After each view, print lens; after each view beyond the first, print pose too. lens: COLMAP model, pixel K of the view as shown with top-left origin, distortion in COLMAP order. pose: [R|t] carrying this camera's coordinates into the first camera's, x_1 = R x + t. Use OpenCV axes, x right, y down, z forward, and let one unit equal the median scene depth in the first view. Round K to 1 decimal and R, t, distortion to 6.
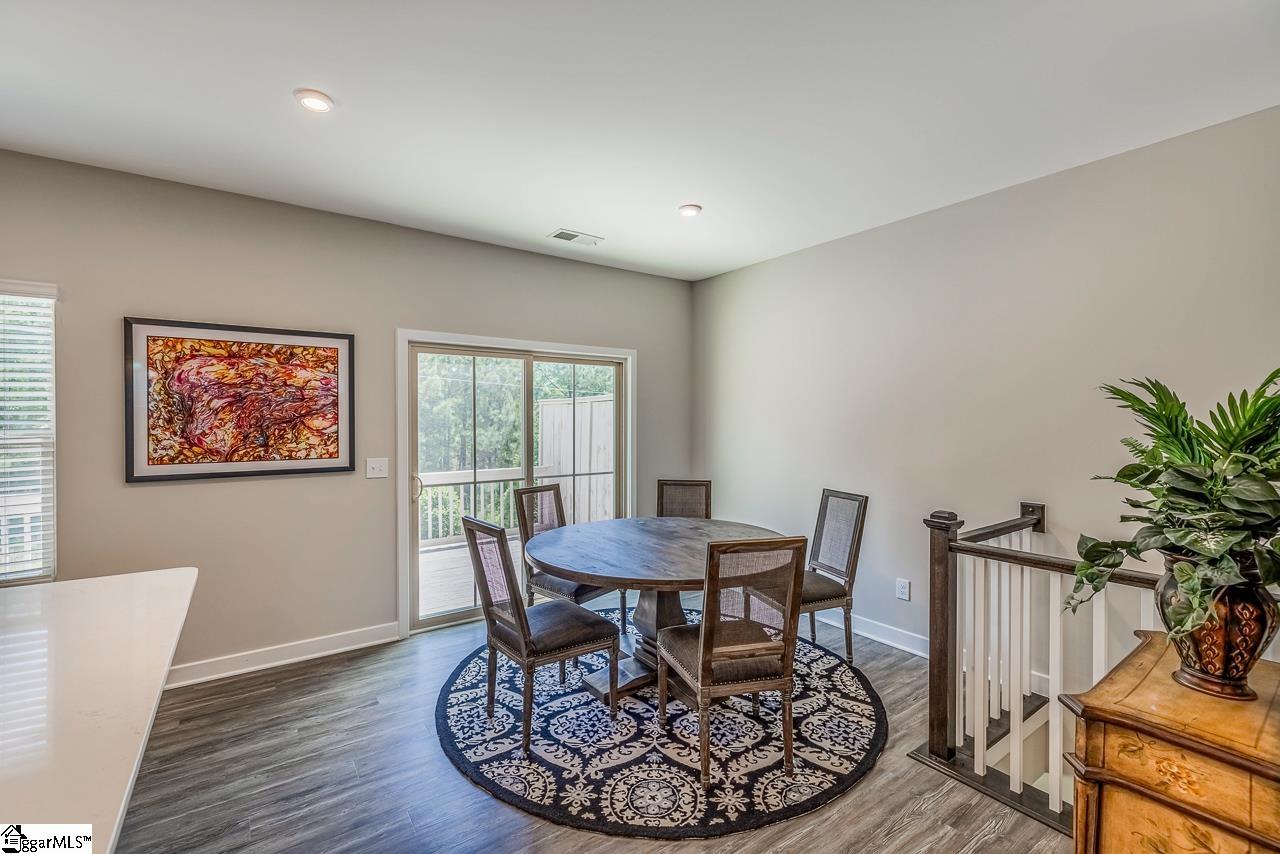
lens RADIAL K [[556.2, 0, 642.7], [0, 556.2, 424.5], [0, 0, 1]] dist [0.000751, 0.000024]
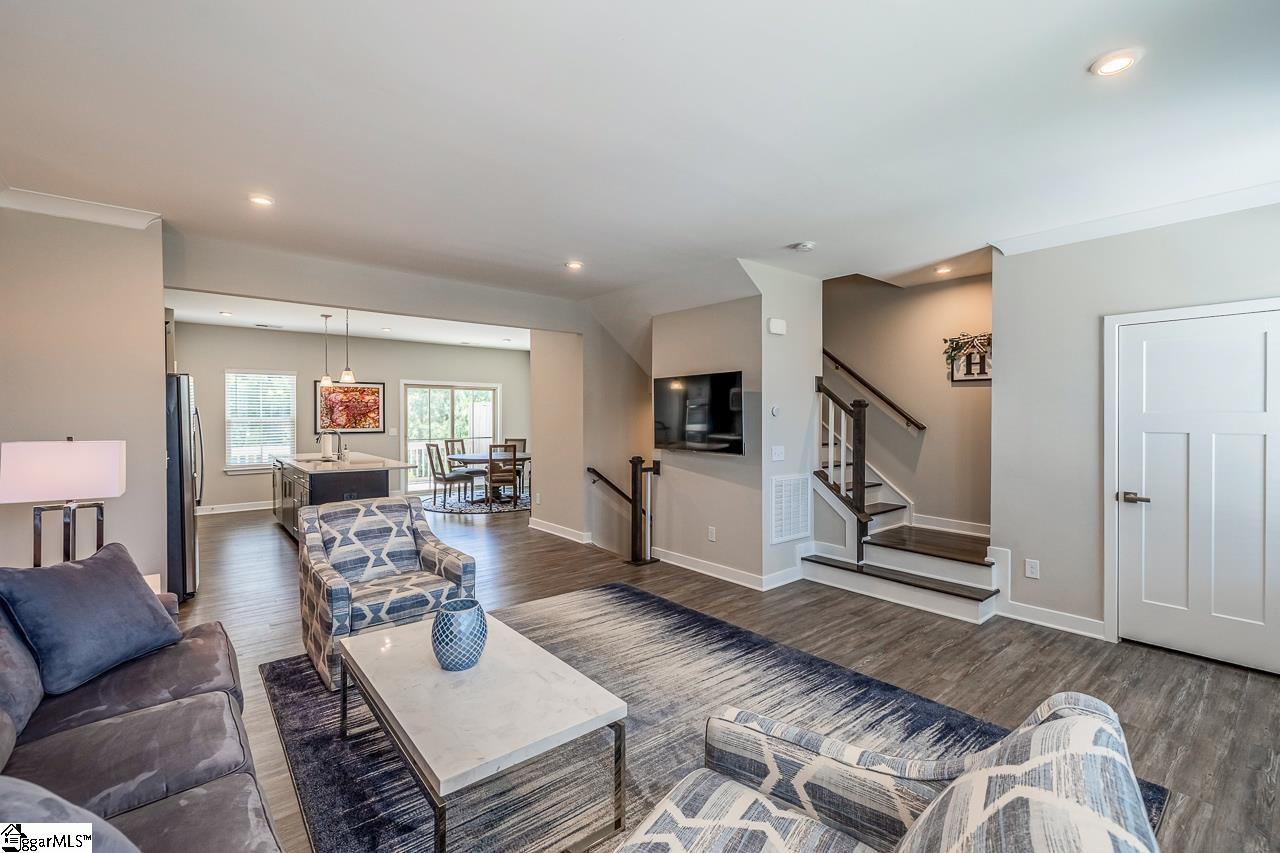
lens RADIAL K [[556.2, 0, 637.8], [0, 556.2, 421.9], [0, 0, 1]] dist [0.000751, 0.000024]
pose [[0.998002, -0.000713, 0.063172, 0.555109], [0.000481, 0.999993, 0.003694, 0.021846], [-0.063174, -0.003656, 0.997996, -1.833436]]
